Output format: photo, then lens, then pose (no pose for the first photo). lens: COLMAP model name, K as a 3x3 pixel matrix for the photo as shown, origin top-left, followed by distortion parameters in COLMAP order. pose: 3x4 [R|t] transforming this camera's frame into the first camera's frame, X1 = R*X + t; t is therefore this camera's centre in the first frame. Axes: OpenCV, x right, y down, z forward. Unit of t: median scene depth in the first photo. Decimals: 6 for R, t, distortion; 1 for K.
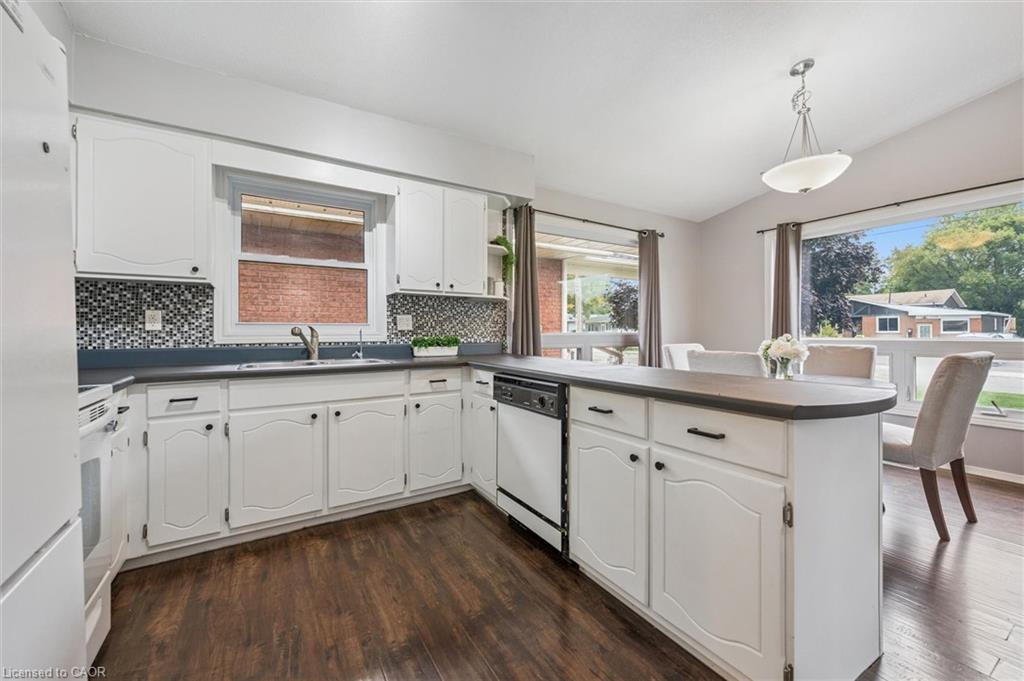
lens RADIAL K [[408.0, 0, 517.4], [0, 408.0, 327.6], [0, 0, 1]] dist [0.001503, 0.000022]
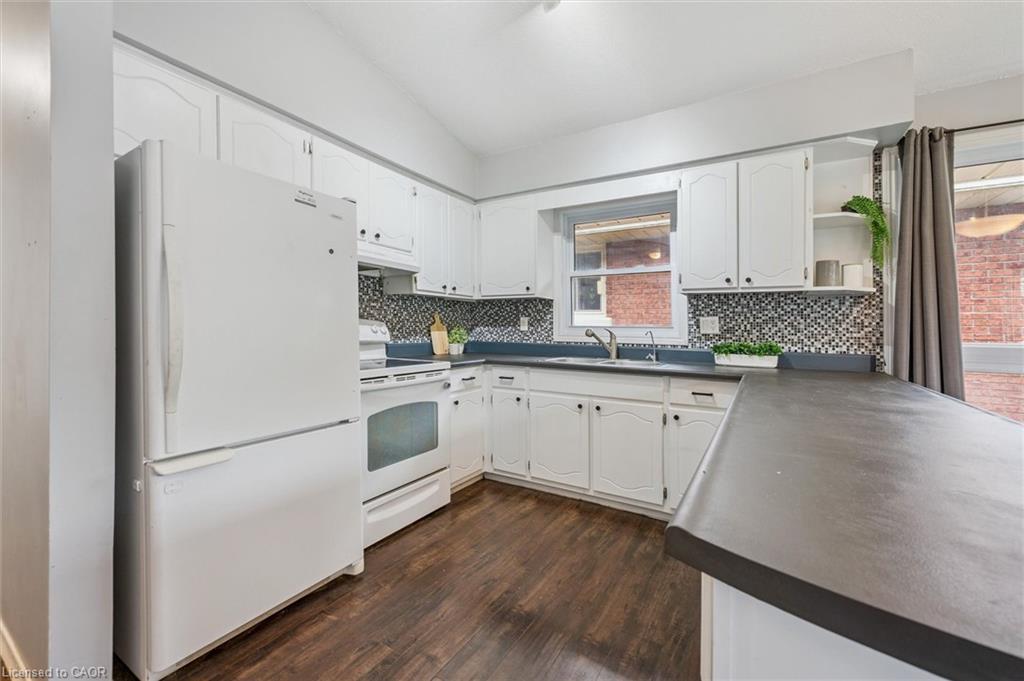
lens RADIAL K [[412.8, 0, 516.5], [0, 412.8, 328.6], [0, 0, 1]] dist [-0.001263, -0.000516]
pose [[0.460313, 0.009307, -0.887708, 0.353668], [-0.006927, 0.999952, 0.006892, -0.009000], [0.887730, 0.002977, 0.460355, 0.224778]]
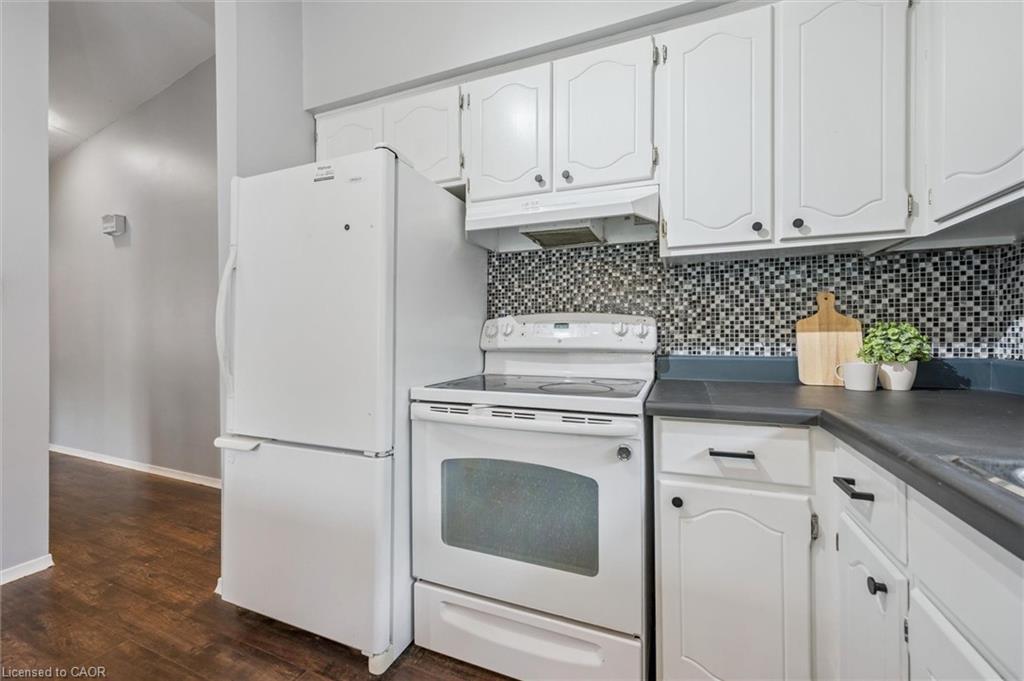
lens RADIAL K [[412.8, 0, 516.5], [0, 412.8, 328.6], [0, 0, 1]] dist [-0.001263, -0.000516]
pose [[-0.806623, -0.002262, -0.591062, -0.184561], [0.011433, 0.999746, -0.019429, 0.009983], [0.590956, -0.022429, -0.806392, 0.752209]]
